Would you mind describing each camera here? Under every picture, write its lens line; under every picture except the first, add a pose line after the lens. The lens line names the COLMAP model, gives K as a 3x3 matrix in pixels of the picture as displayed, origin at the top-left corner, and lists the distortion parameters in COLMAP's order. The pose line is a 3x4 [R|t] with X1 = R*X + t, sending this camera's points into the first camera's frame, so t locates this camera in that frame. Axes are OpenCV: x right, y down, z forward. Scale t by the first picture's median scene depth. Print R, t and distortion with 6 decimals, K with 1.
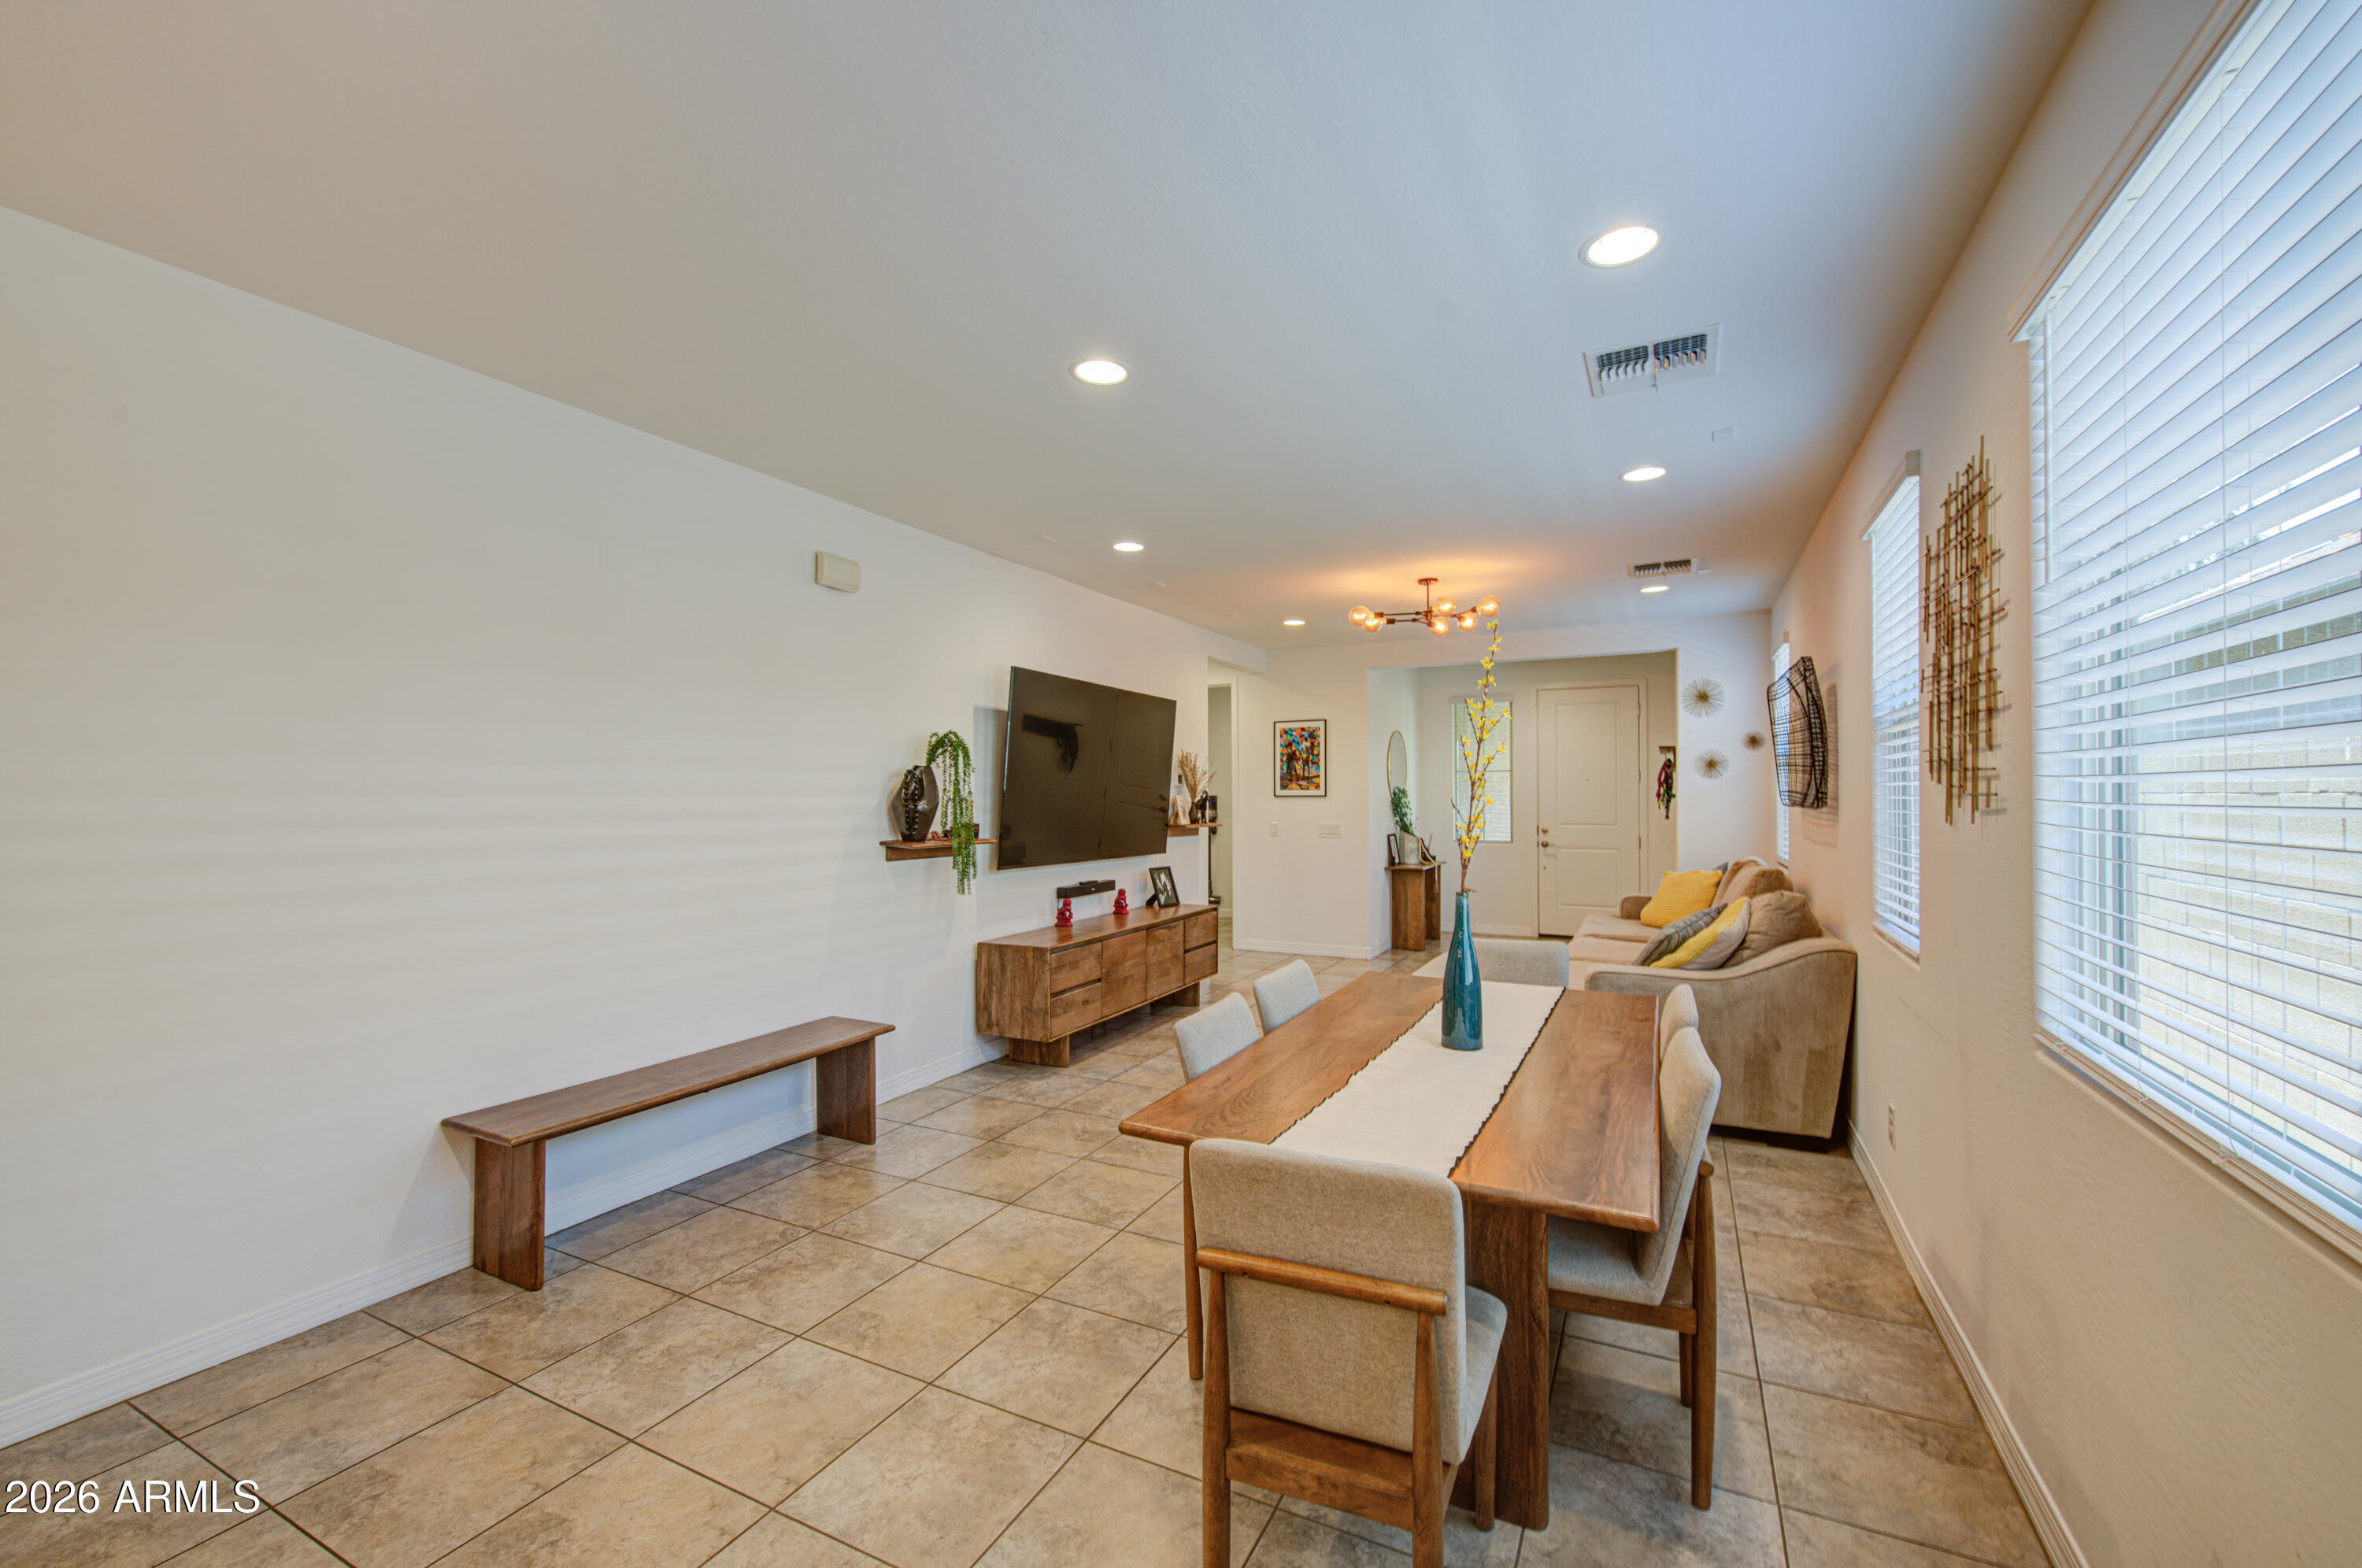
lens RADIAL K [[966.8, 0, 1179.3], [0, 966.8, 785.8], [0, 0, 1]] dist [-0.000052, 0.000007]
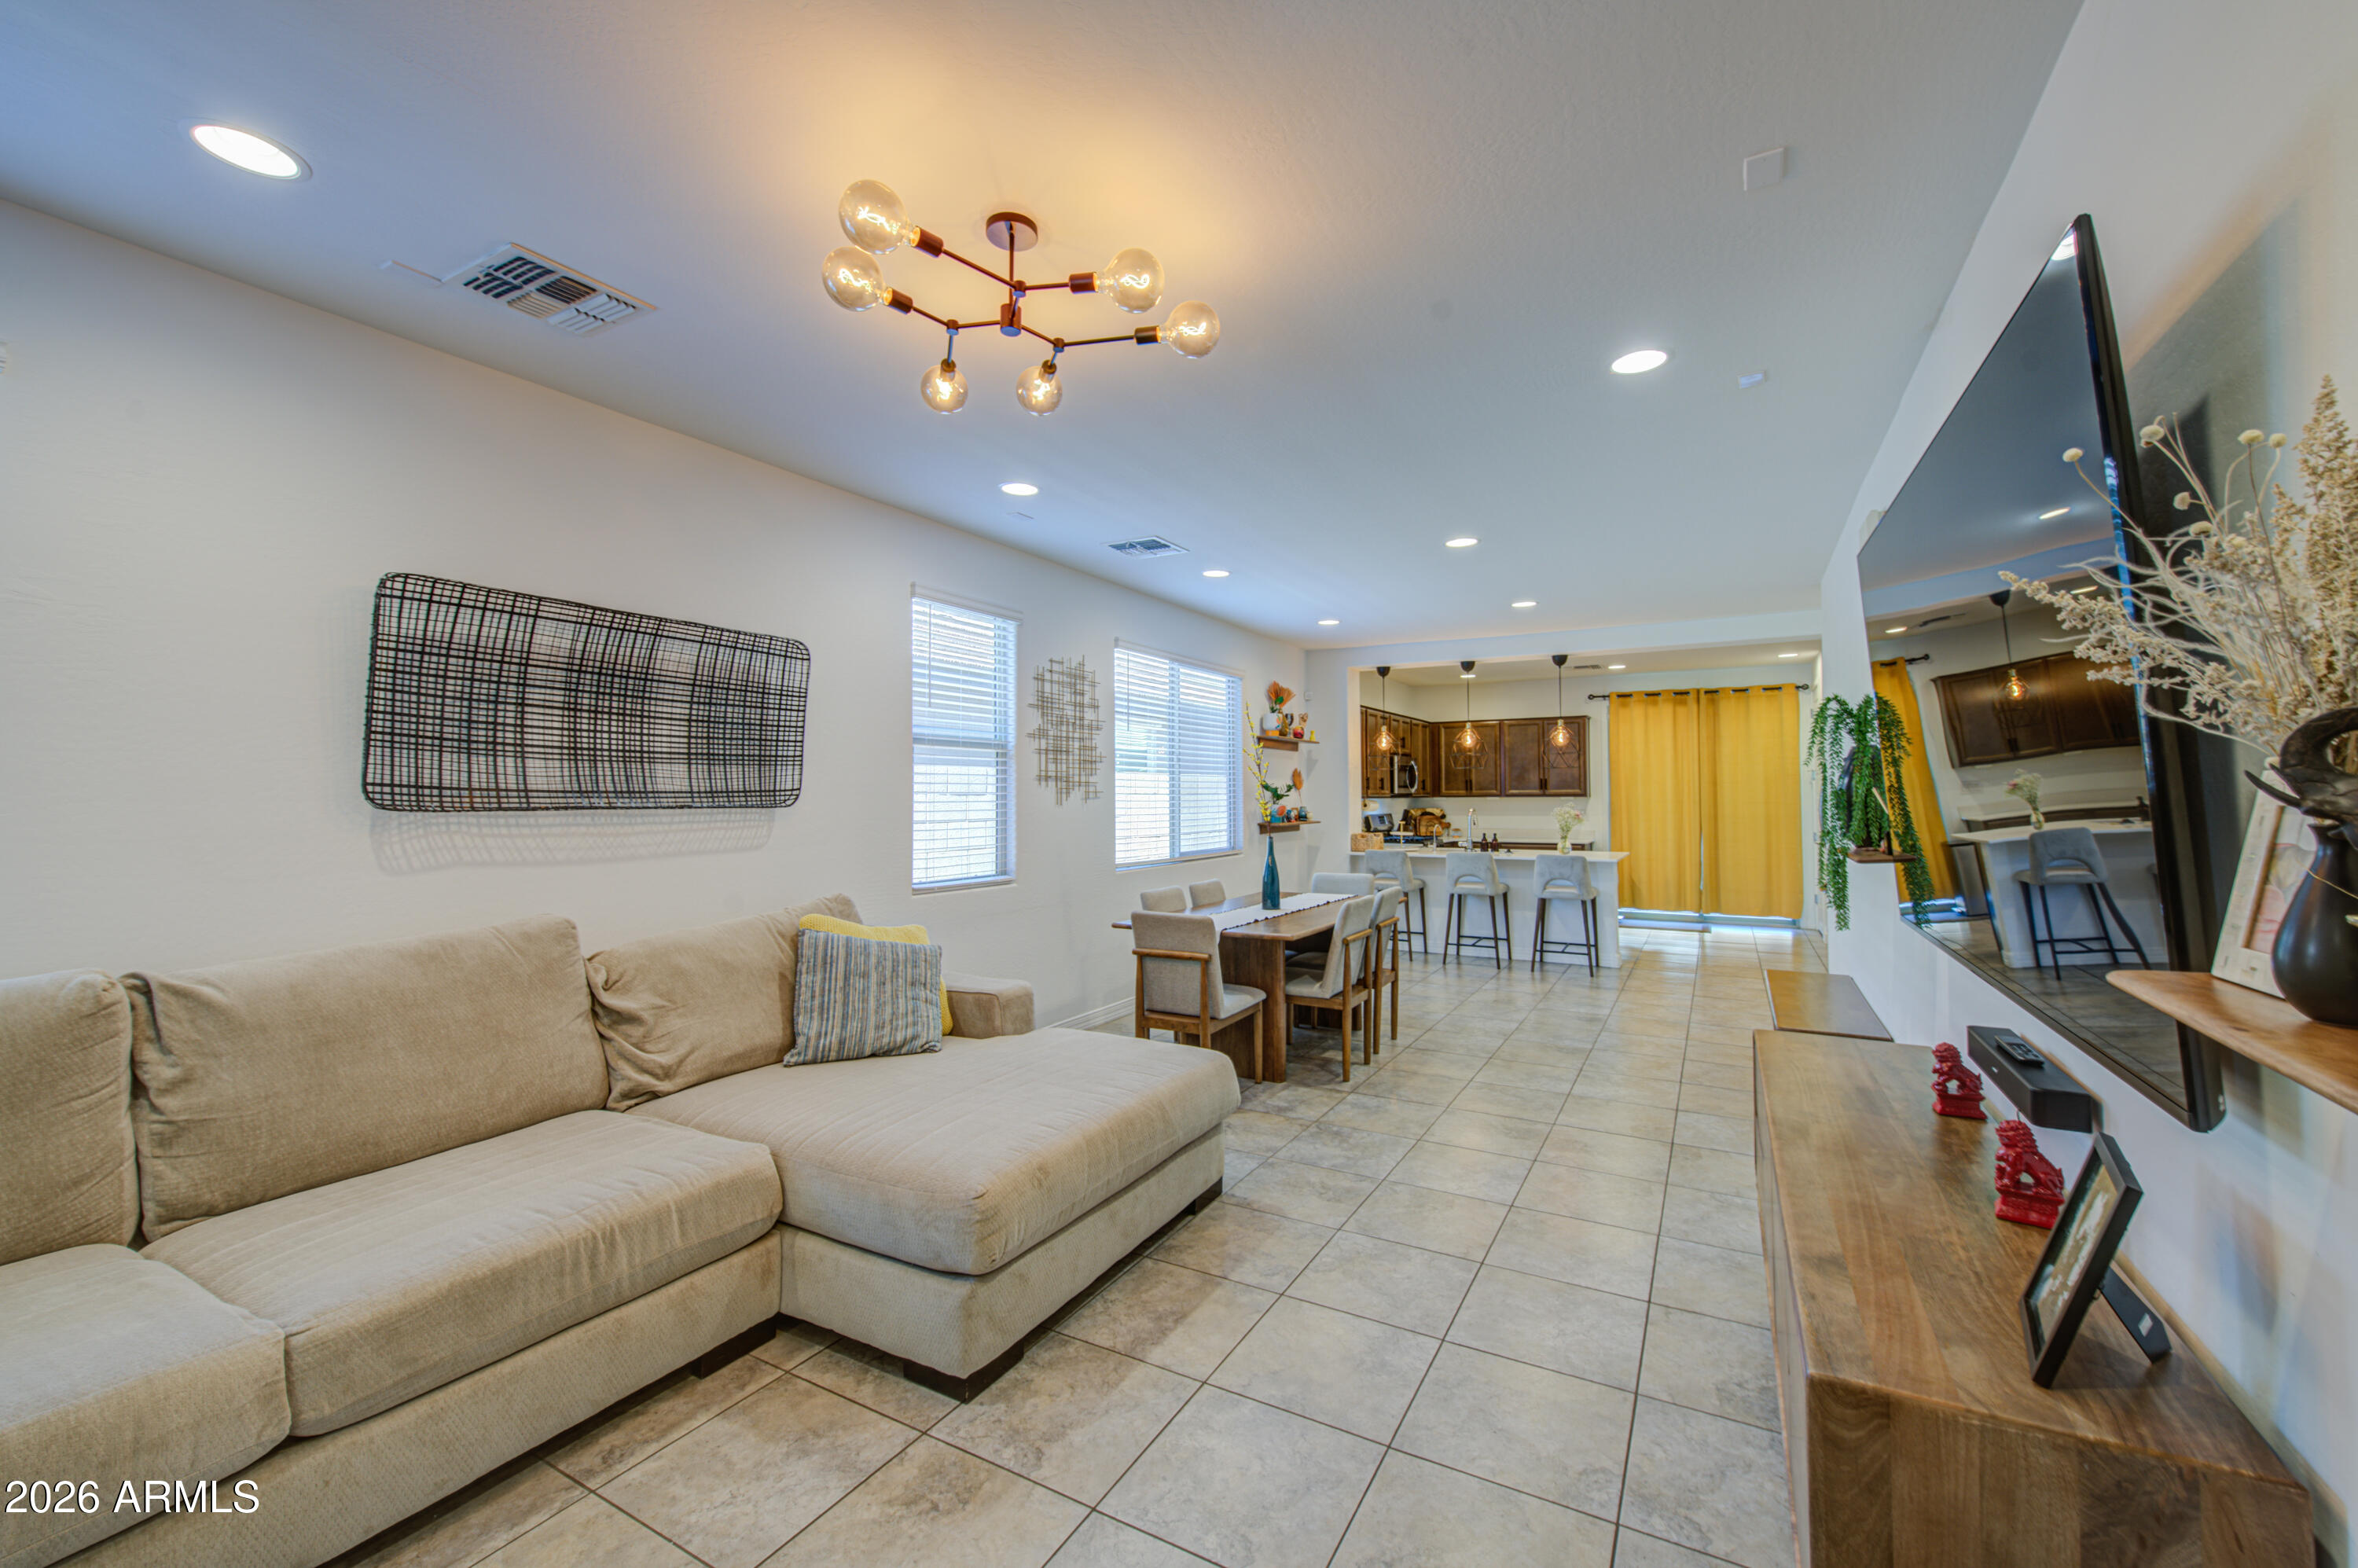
lens RADIAL K [[965.2, 0, 1169.7], [0, 965.2, 784.5], [0, 0, 1]] dist [-0.000052, 0.000007]
pose [[-0.998539, 0.015425, 0.051790, 0.296226], [0.014474, 0.999721, -0.018684, 0.016333], [-0.052063, -0.017907, -0.998483, 2.313235]]
